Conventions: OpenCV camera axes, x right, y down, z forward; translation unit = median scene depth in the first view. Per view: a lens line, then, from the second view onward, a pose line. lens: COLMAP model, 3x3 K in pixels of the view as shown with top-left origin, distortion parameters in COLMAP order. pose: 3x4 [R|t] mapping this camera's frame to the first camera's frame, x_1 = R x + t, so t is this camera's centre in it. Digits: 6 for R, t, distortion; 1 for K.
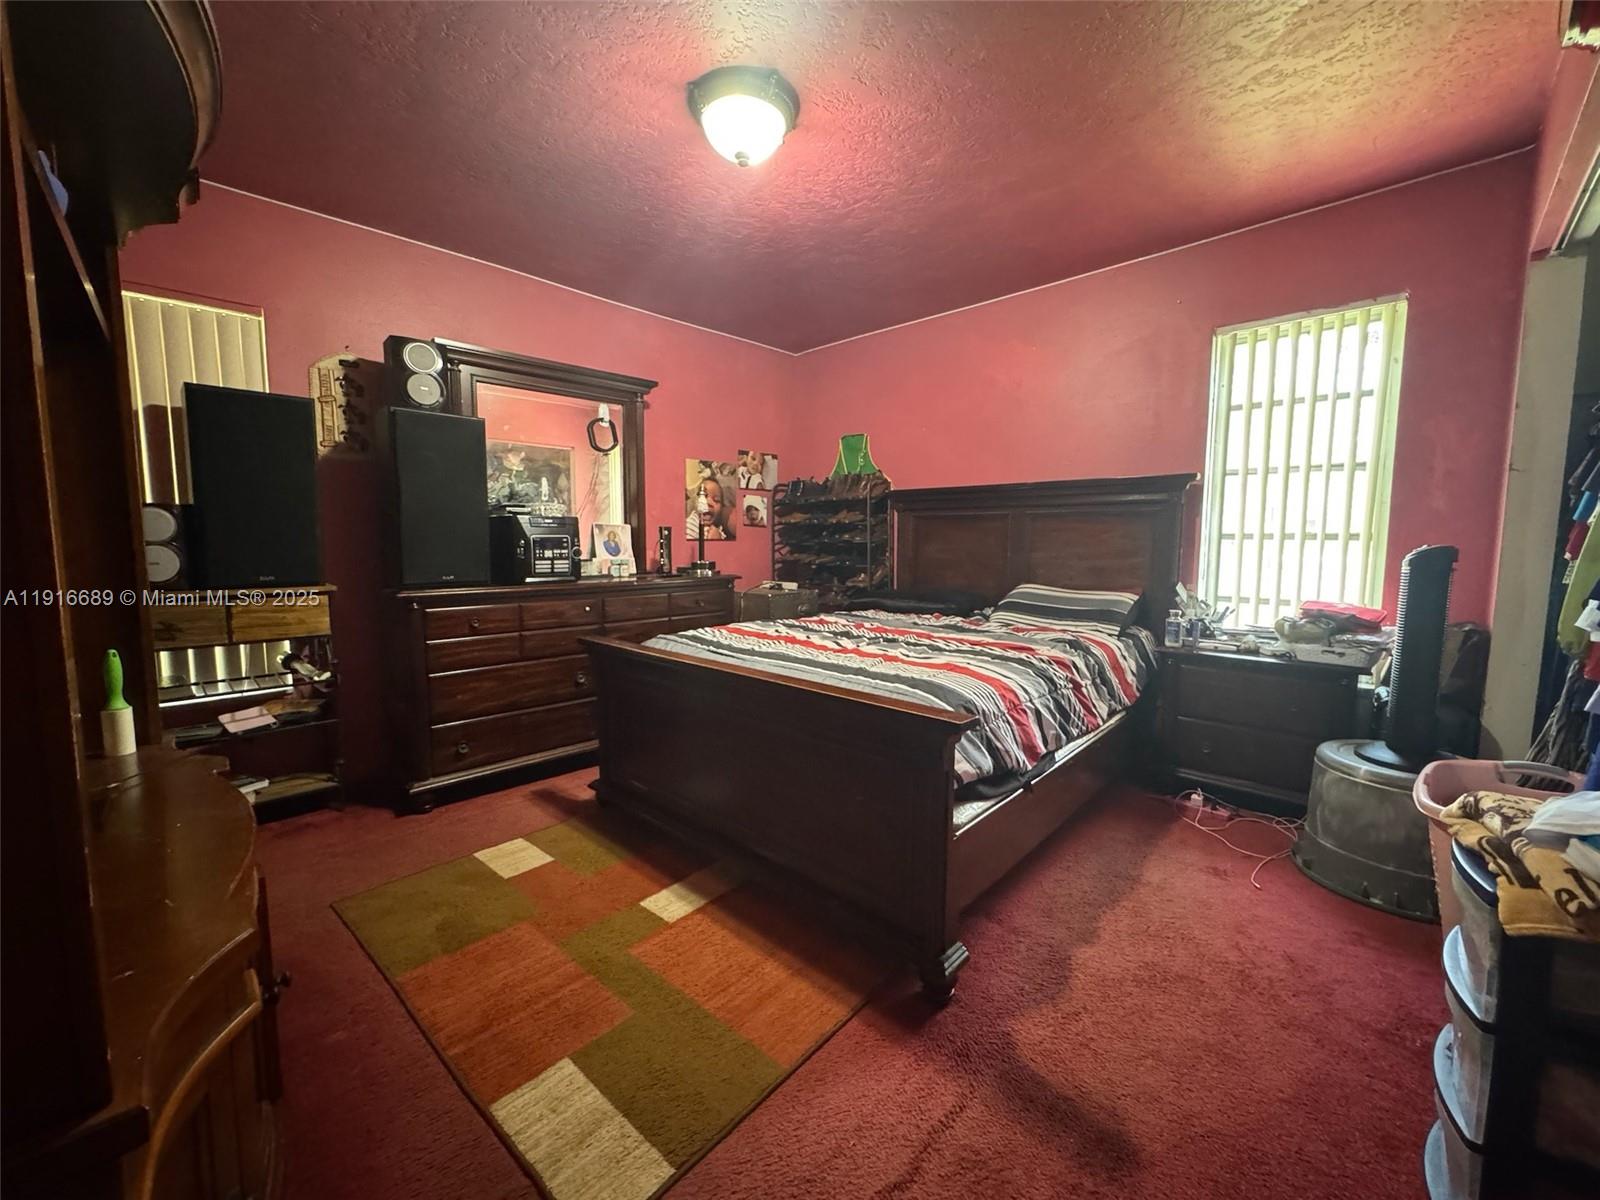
lens RADIAL K [[634.8, 0, 796.8], [0, 634.8, 597.8], [0, 0, 1]] dist [0.000133, -0.000039]
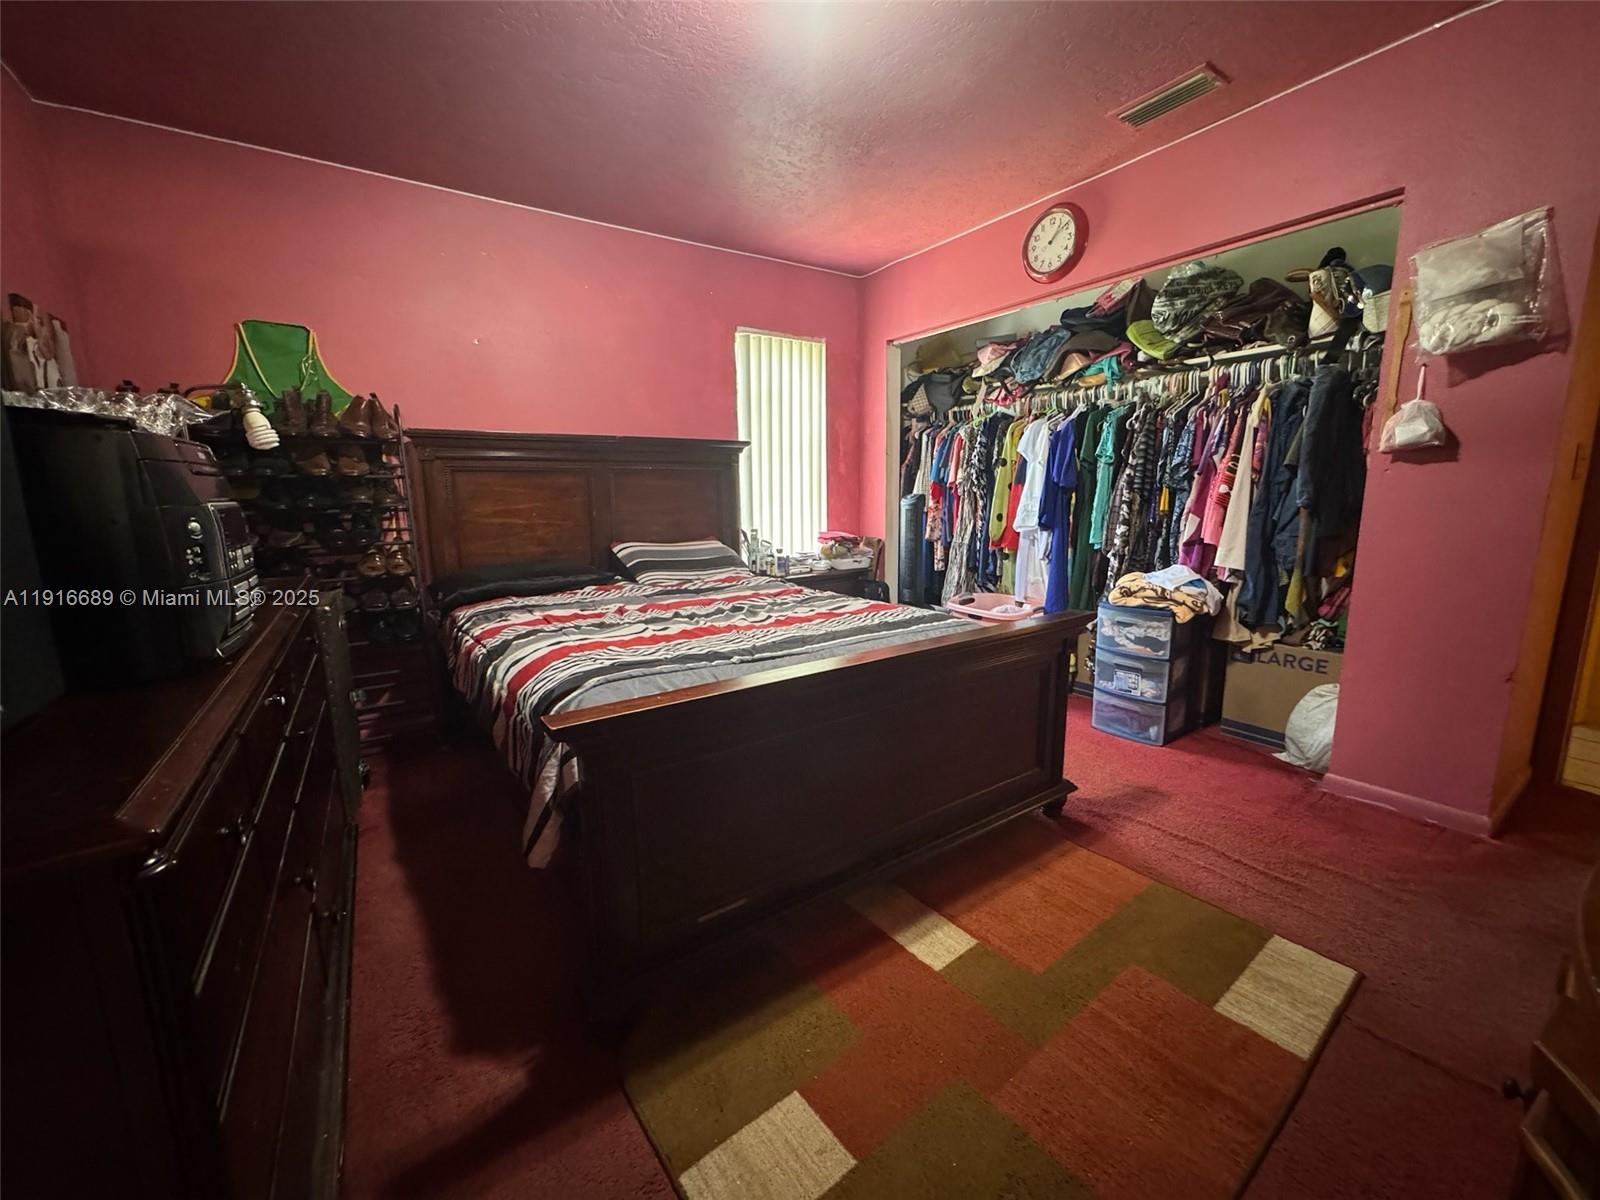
lens RADIAL K [[634.8, 0, 797.0], [0, 634.8, 597.6], [0, 0, 1]] dist [0.000133, -0.000039]
pose [[0.206655, -0.171951, 0.963186, -0.851321], [0.105264, 0.982629, 0.152837, -0.095153], [-0.972735, 0.069804, 0.221166, 0.857145]]
